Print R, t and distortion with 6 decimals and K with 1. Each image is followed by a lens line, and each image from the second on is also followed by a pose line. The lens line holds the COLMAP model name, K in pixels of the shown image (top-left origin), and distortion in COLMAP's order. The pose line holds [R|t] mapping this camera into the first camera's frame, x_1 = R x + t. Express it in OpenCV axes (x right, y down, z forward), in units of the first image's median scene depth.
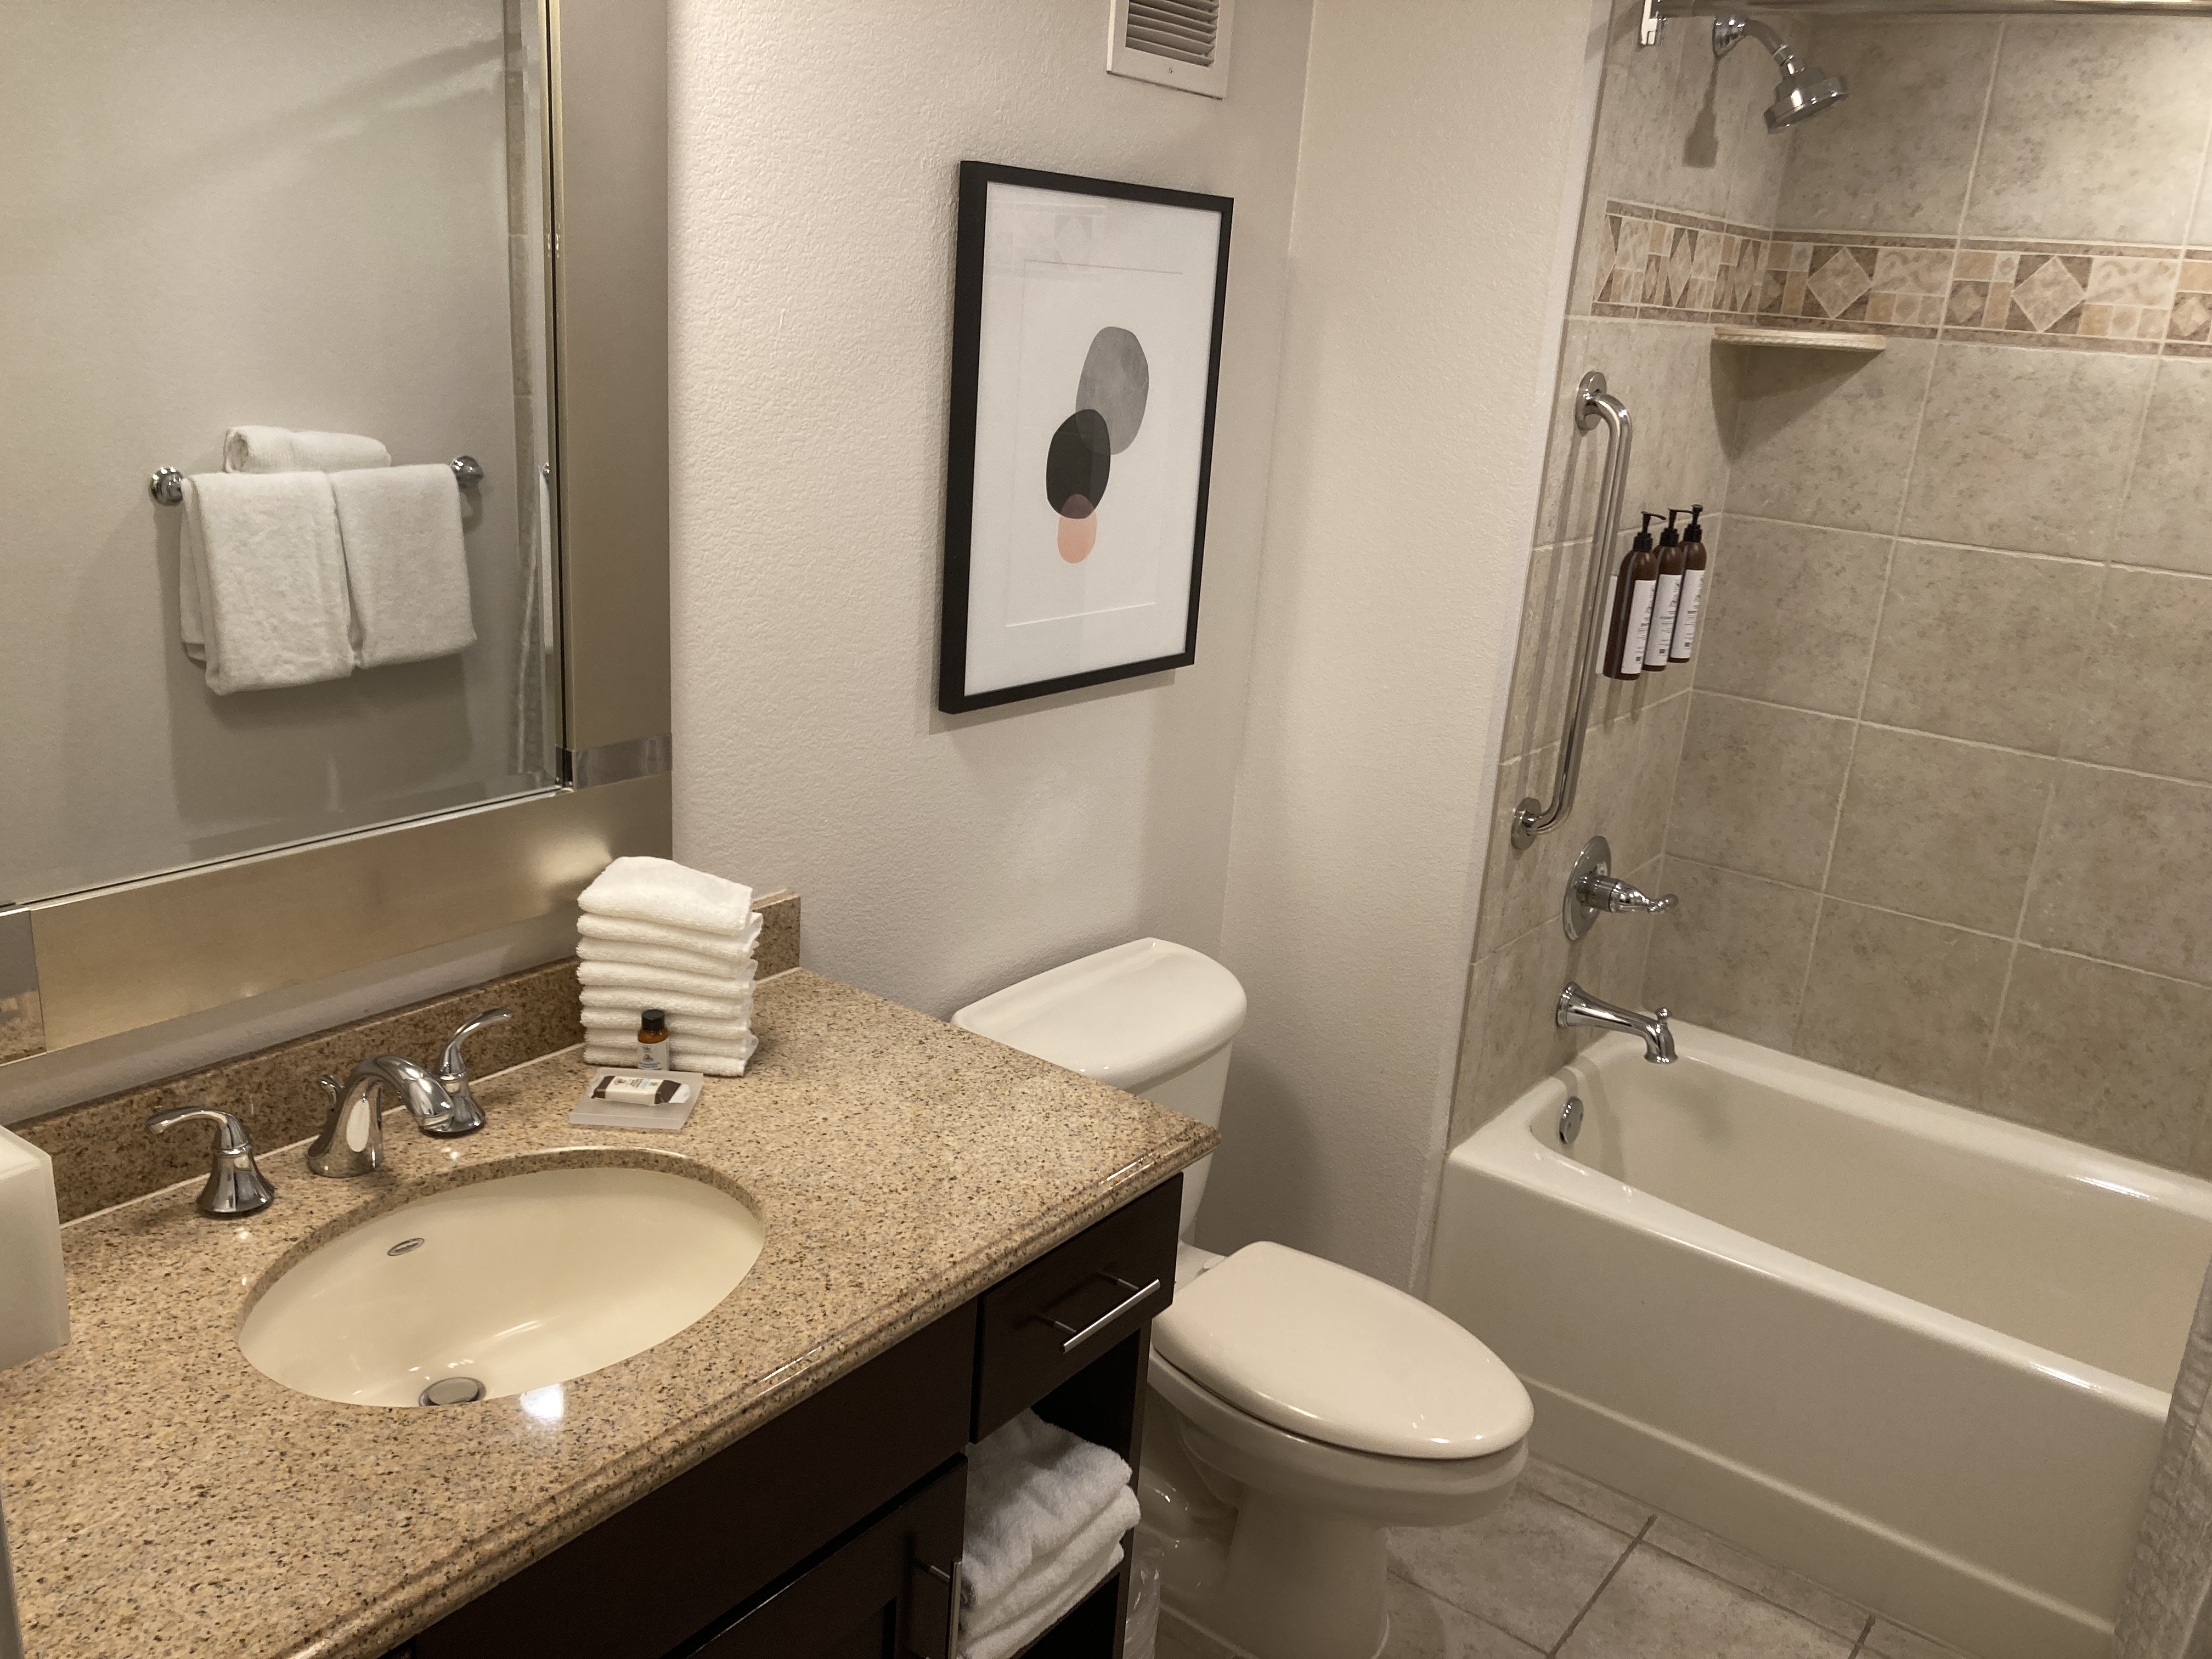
lens RADIAL K [[1810.2, 0, 1116.0], [0, 1810.2, 841.3], [0, 0, 1]] dist [0.047347, -0.030033]
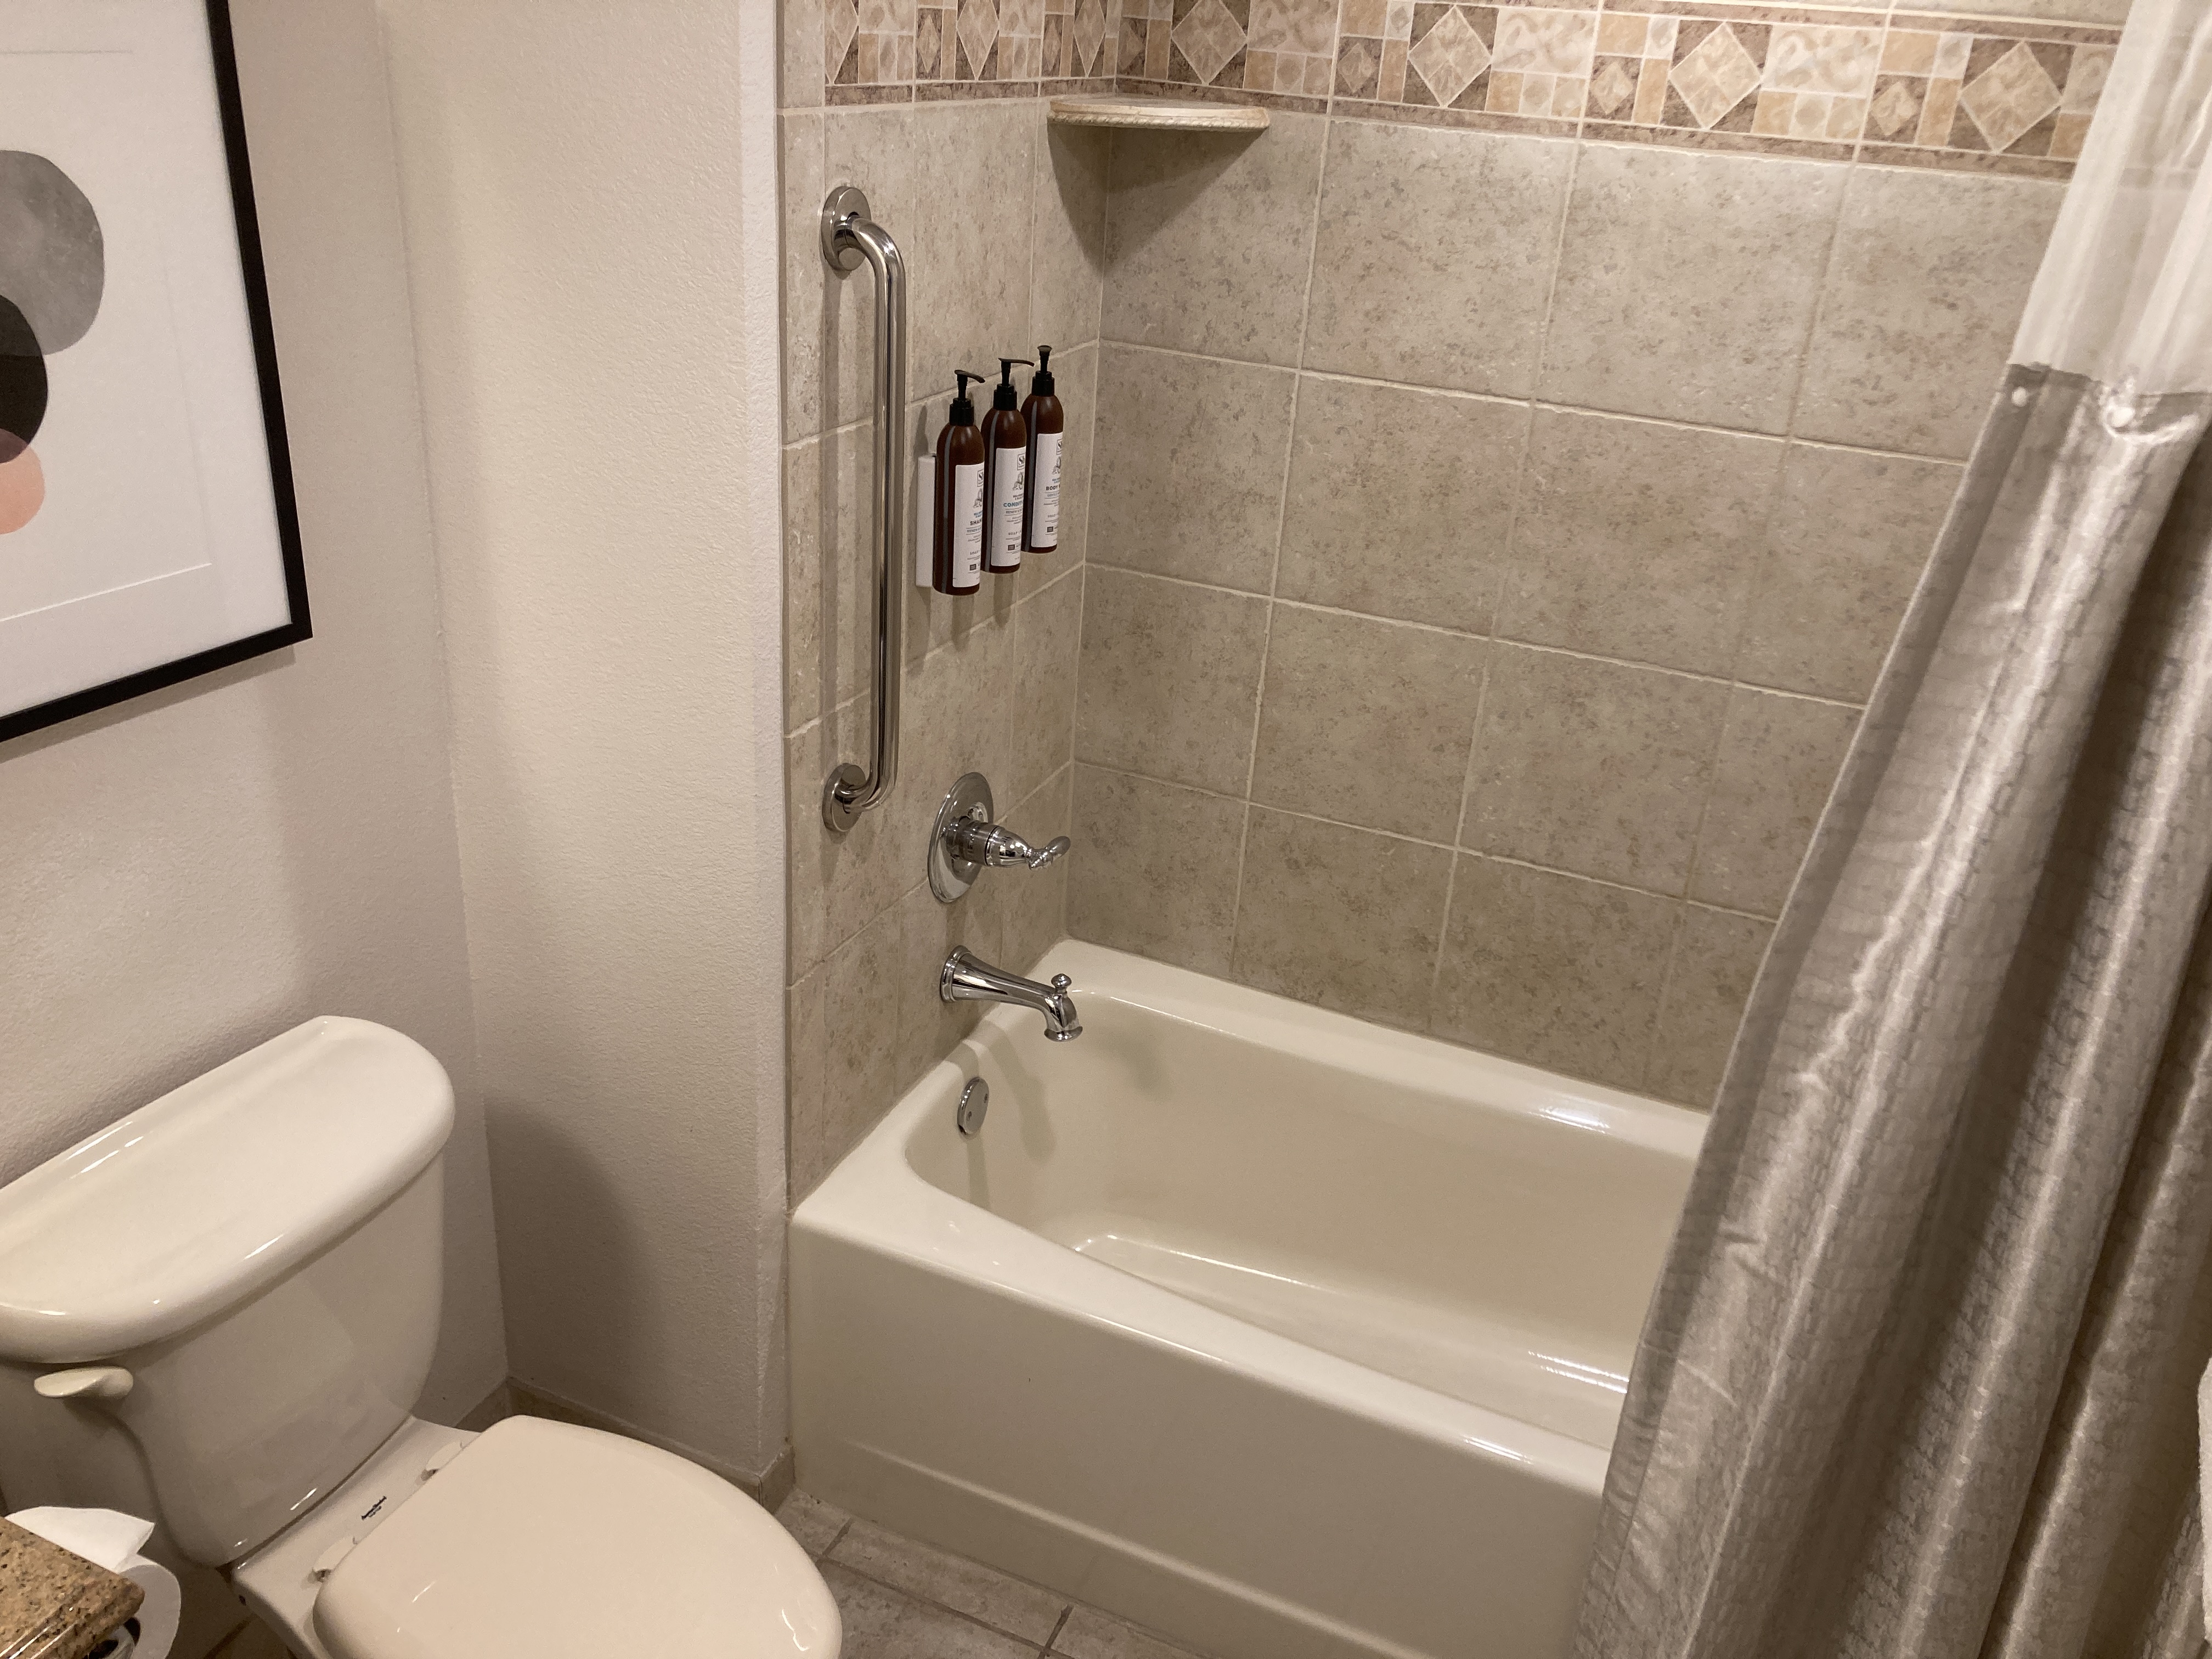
lens RADIAL K [[1810.2, 0, 1116.0], [0, 1810.2, 841.3], [0, 0, 1]] dist [0.047347, -0.030033]
pose [[0.972176, -0.102702, 0.210539, 0.164000], [0.070499, 0.985374, 0.155138, -0.094919], [-0.223393, -0.135979, 0.965197, 0.223376]]
